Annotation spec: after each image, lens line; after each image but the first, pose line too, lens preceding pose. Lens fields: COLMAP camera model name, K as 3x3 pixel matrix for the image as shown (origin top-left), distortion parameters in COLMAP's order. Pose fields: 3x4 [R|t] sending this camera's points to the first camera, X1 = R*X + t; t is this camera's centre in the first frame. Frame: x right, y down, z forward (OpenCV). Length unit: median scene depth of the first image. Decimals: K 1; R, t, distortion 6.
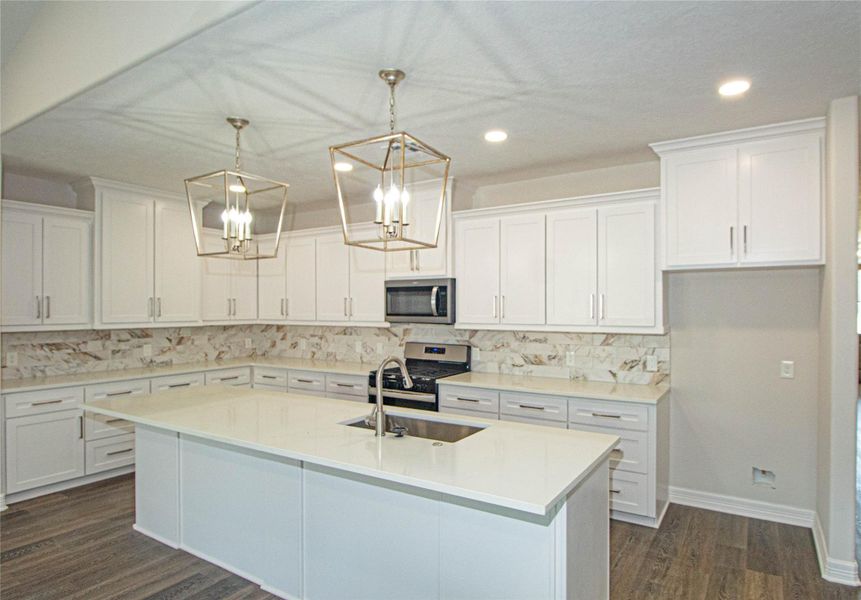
lens RADIAL K [[504.9, 0, 454.9], [0, 504.9, 309.0], [0, 0, 1]] dist [0.005617, -0.001100]
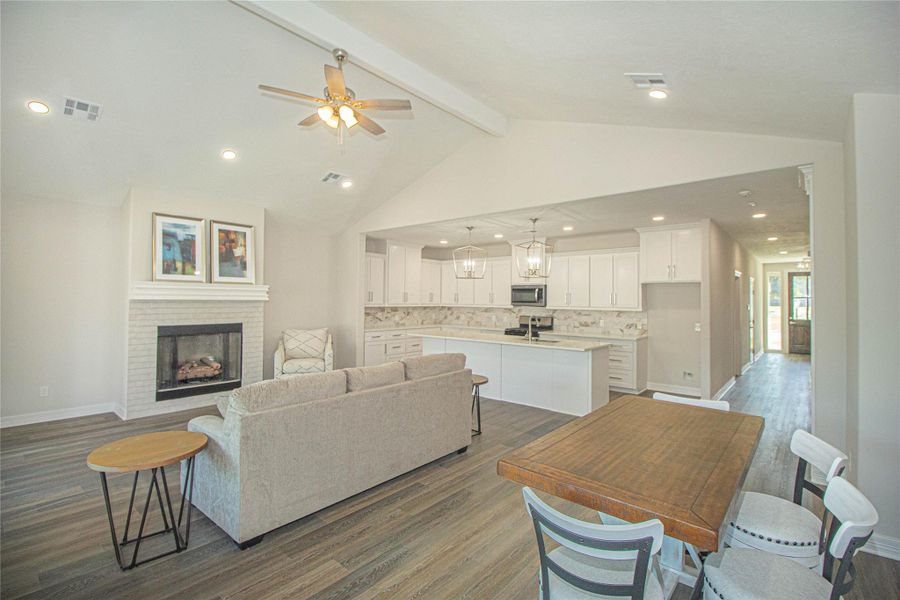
lens RADIAL K [[411.3, 0, 454.2], [0, 411.3, 291.5], [0, 0, 1]] dist [-0.000543, 0.000049]
pose [[0.987144, 0.007036, -0.159681, -0.104090], [-0.010609, 0.999712, -0.021535, 0.007380], [0.159483, 0.022953, 0.986934, -0.762152]]
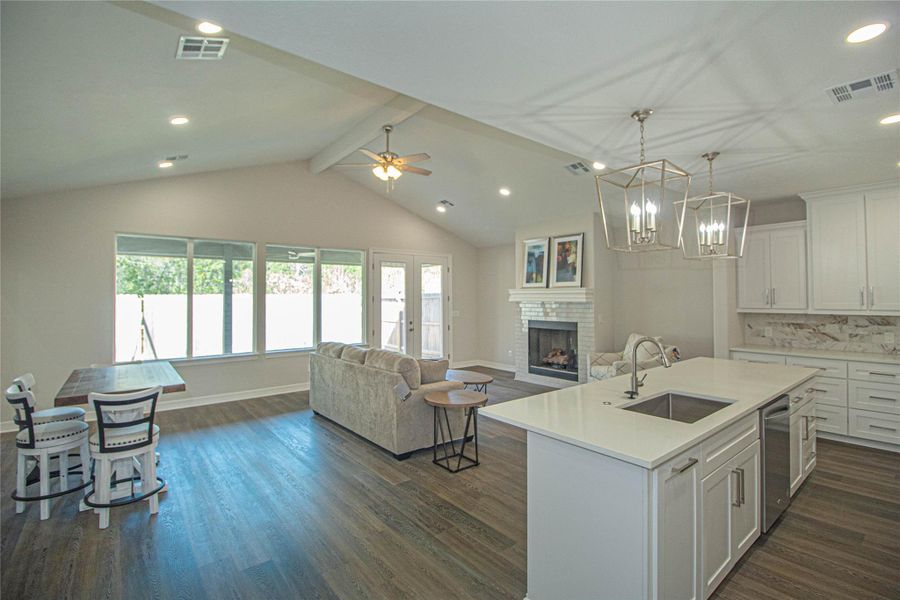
lens RADIAL K [[415.9, 0, 453.4], [0, 415.9, 286.5], [0, 0, 1]] dist [-0.002751, -0.010361]
pose [[-0.332311, -0.022422, -0.942903, 0.544232], [0.001161, 0.999707, -0.024182, -0.004991], [0.943169, -0.009131, -0.332187, 0.490522]]
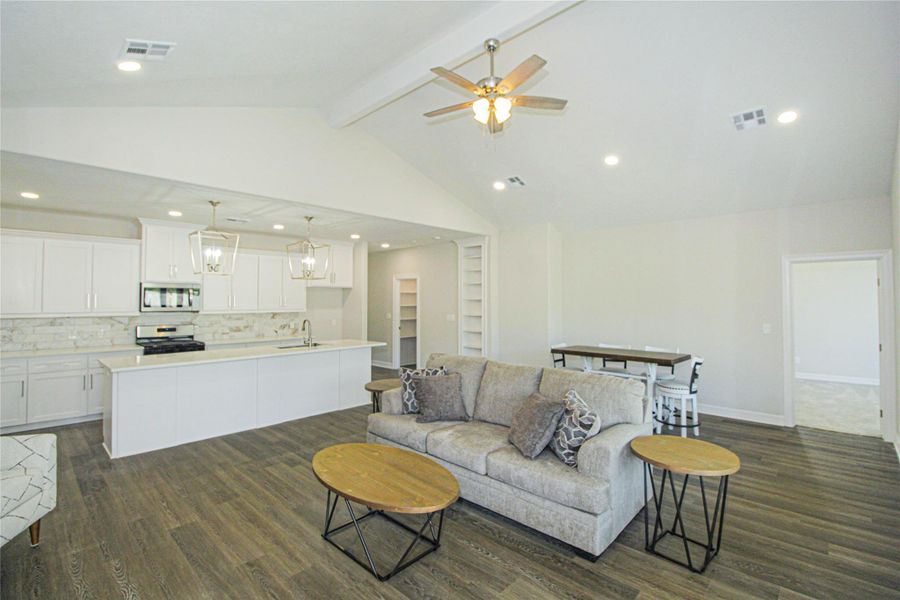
lens RADIAL K [[415.9, 0, 453.4], [0, 415.9, 286.5], [0, 0, 1]] dist [-0.002751, -0.010361]
pose [[0.211624, 0.033255, 0.976785, -1.159571], [0.005514, 0.999364, -0.035218, -0.000071], [-0.977336, 0.012839, 0.211306, -0.126622]]
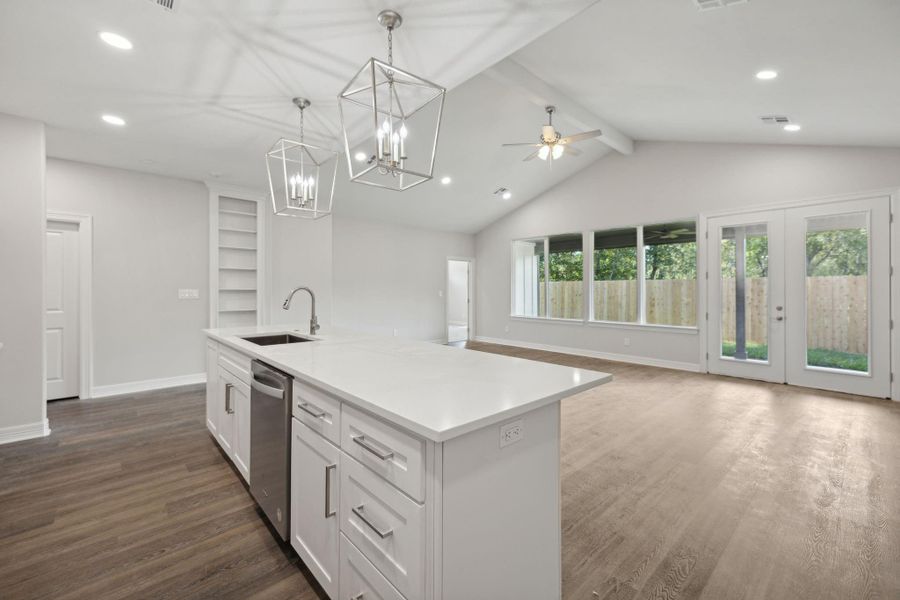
lens RADIAL K [[375.8, 0, 446.1], [0, 375.8, 291.3], [0, 0, 1]] dist [0.022063, -0.000137]
pose [[-0.956791, -0.004857, 0.290735, -0.468057], [-0.003136, 0.999975, 0.006385, 0.052900], [-0.290758, 0.005197, -0.956782, 1.069803]]
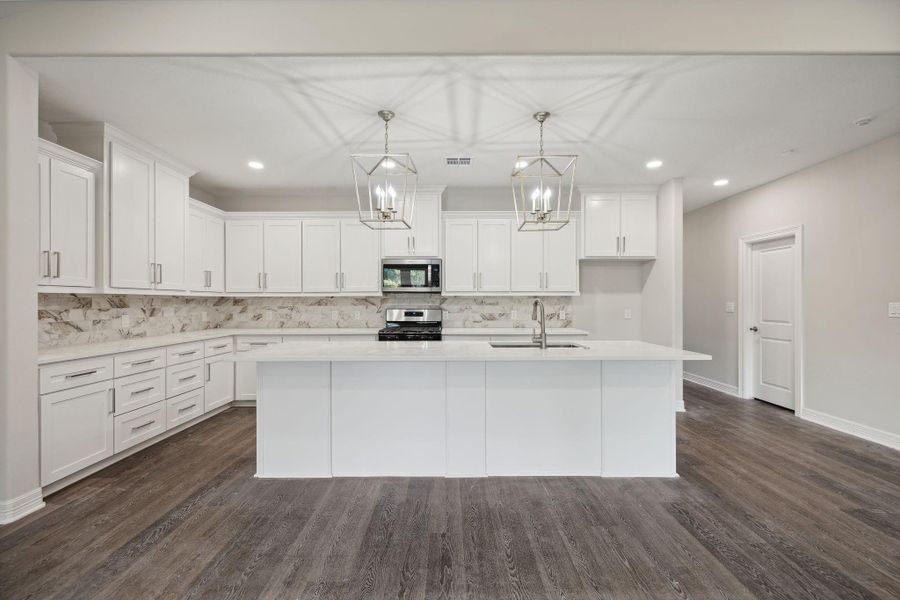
lens RADIAL K [[376.9, 0, 446.4], [0, 376.9, 302.3], [0, 0, 1]] dist [-0.000220, -0.000203]
pose [[0.855673, -0.002414, 0.517511, -0.516900], [0.003348, 0.999994, -0.000871, 0.055478], [-0.517506, 0.002478, 0.855676, 0.100161]]
